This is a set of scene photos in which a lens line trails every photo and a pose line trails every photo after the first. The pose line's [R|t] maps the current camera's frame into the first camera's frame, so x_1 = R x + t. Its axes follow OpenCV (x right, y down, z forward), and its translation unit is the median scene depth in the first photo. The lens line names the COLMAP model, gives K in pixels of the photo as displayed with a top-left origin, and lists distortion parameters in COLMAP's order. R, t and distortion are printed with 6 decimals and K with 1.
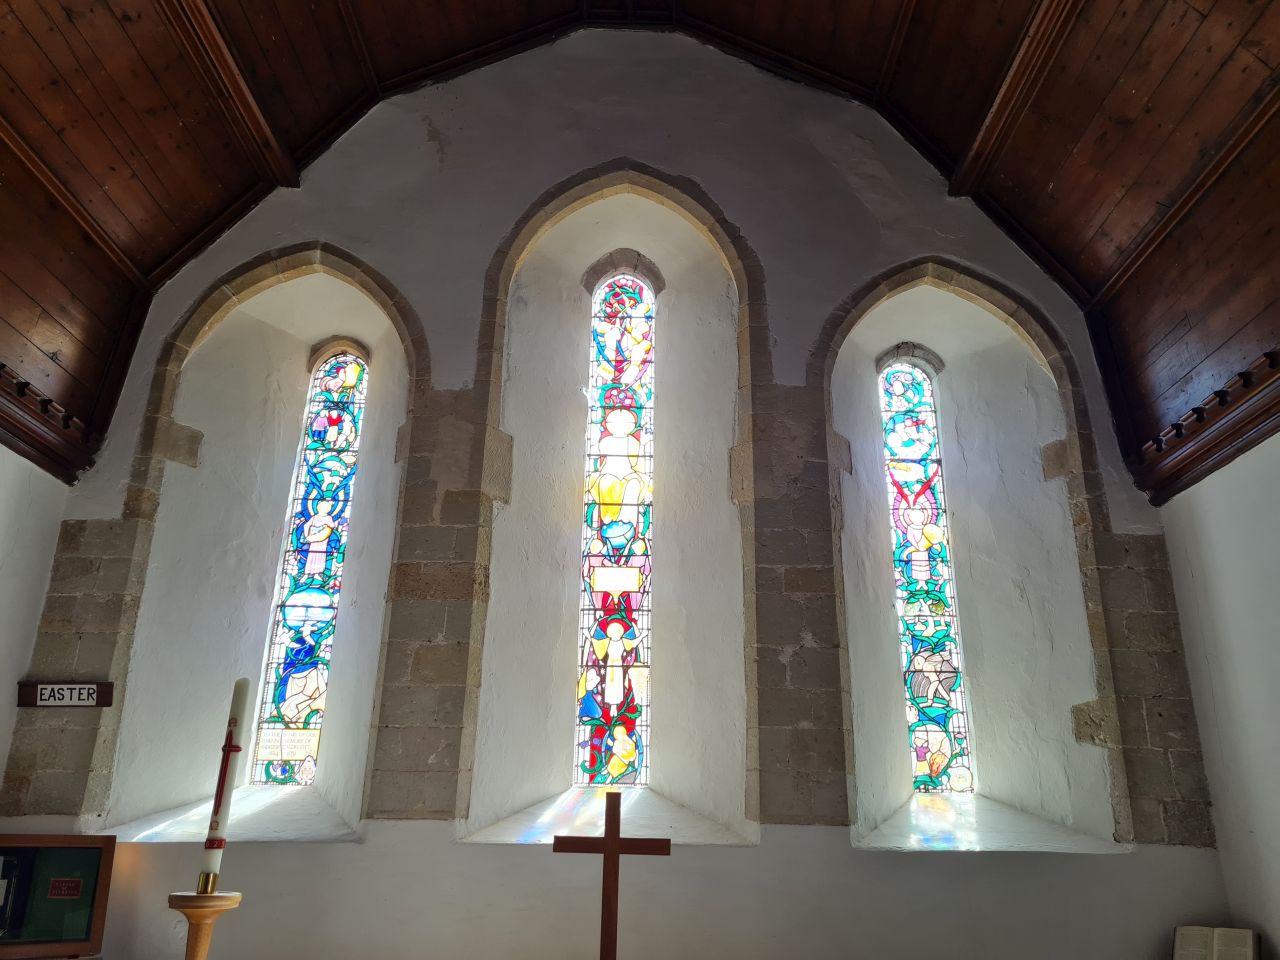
lens RADIAL K [[1012.0, 0, 640.0], [0, 1012.0, 480.0], [0, 0, 1]] dist [0.047608, -0.003272]
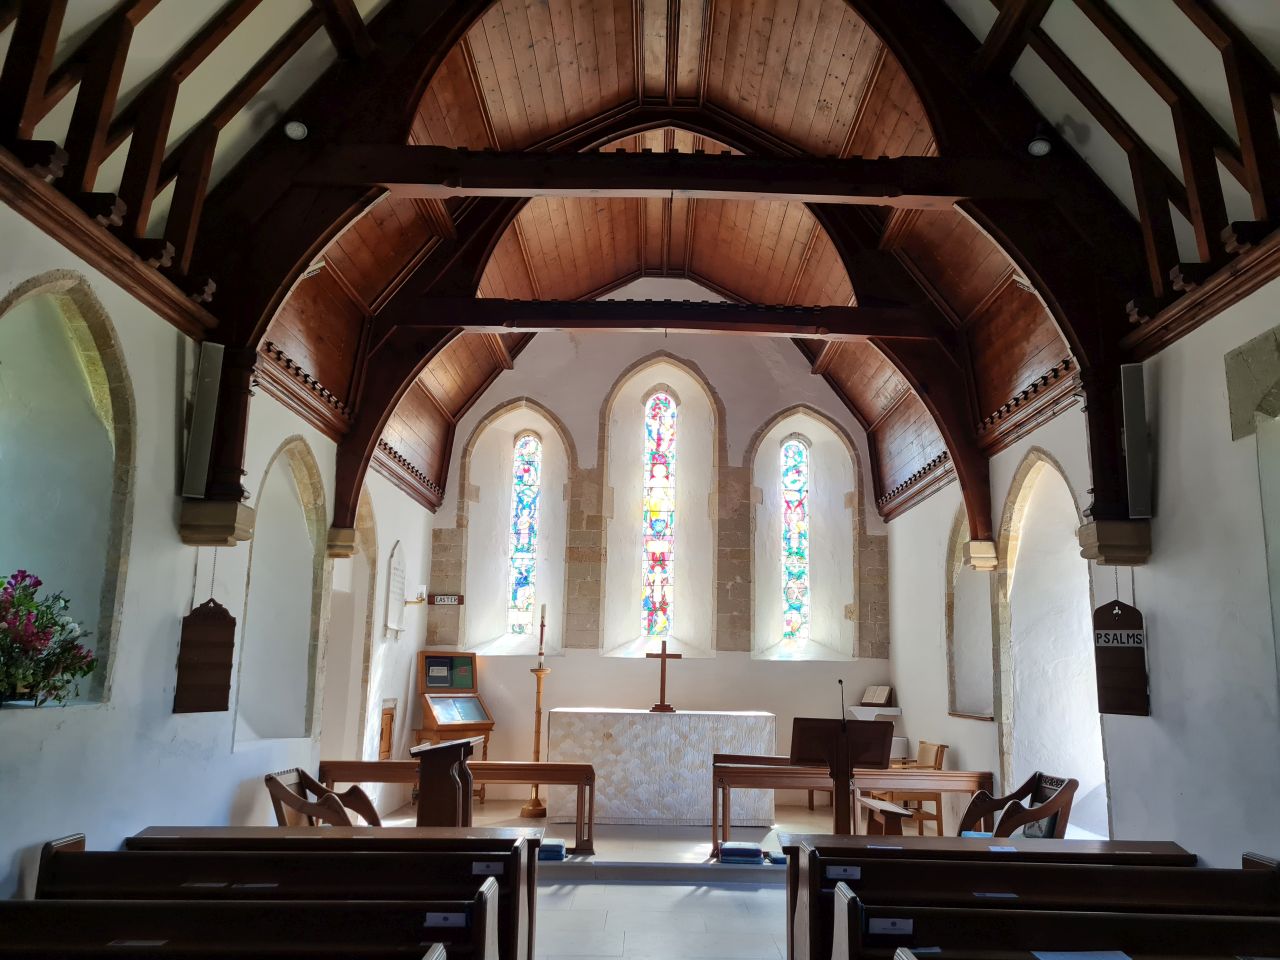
lens RADIAL K [[1012.0, 0, 640.0], [0, 1012.0, 480.0], [0, 0, 1]] dist [0.047608, -0.003272]
pose [[0.999911, 0.001903, -0.013178, -0.035436], [0.000122, 0.988385, 0.151974, -0.398360], [0.013314, -0.151962, 0.988297, -1.223325]]
